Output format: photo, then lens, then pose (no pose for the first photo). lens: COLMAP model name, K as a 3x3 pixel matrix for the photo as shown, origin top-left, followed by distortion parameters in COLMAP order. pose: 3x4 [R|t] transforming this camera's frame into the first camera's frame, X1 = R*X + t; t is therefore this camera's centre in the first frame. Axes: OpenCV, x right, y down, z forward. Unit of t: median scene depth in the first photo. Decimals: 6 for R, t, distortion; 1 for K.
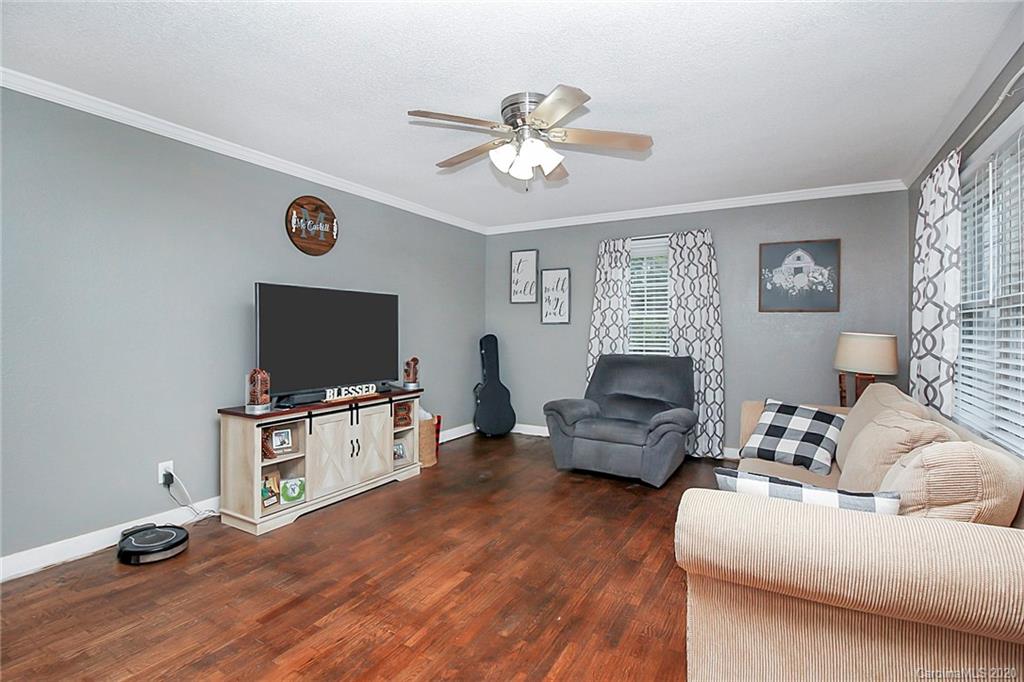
lens RADIAL K [[496.3, 0, 518.7], [0, 496.3, 327.9], [0, 0, 1]] dist [-0.012648, -0.003916]
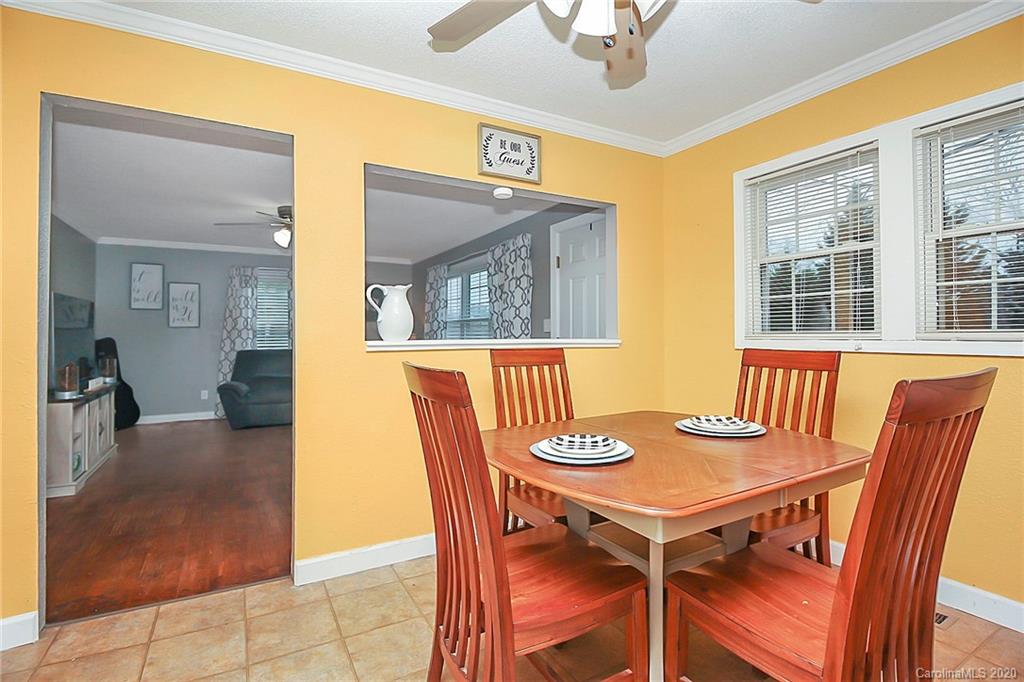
lens RADIAL K [[485.7, 0, 541.4], [0, 485.7, 326.5], [0, 0, 1]] dist [-0.005295, -0.007471]
pose [[0.454537, 0.010115, 0.890670, -0.881953], [0.006415, 0.999872, -0.014629, 0.016676], [-0.890705, 0.012363, 0.454414, -0.488270]]
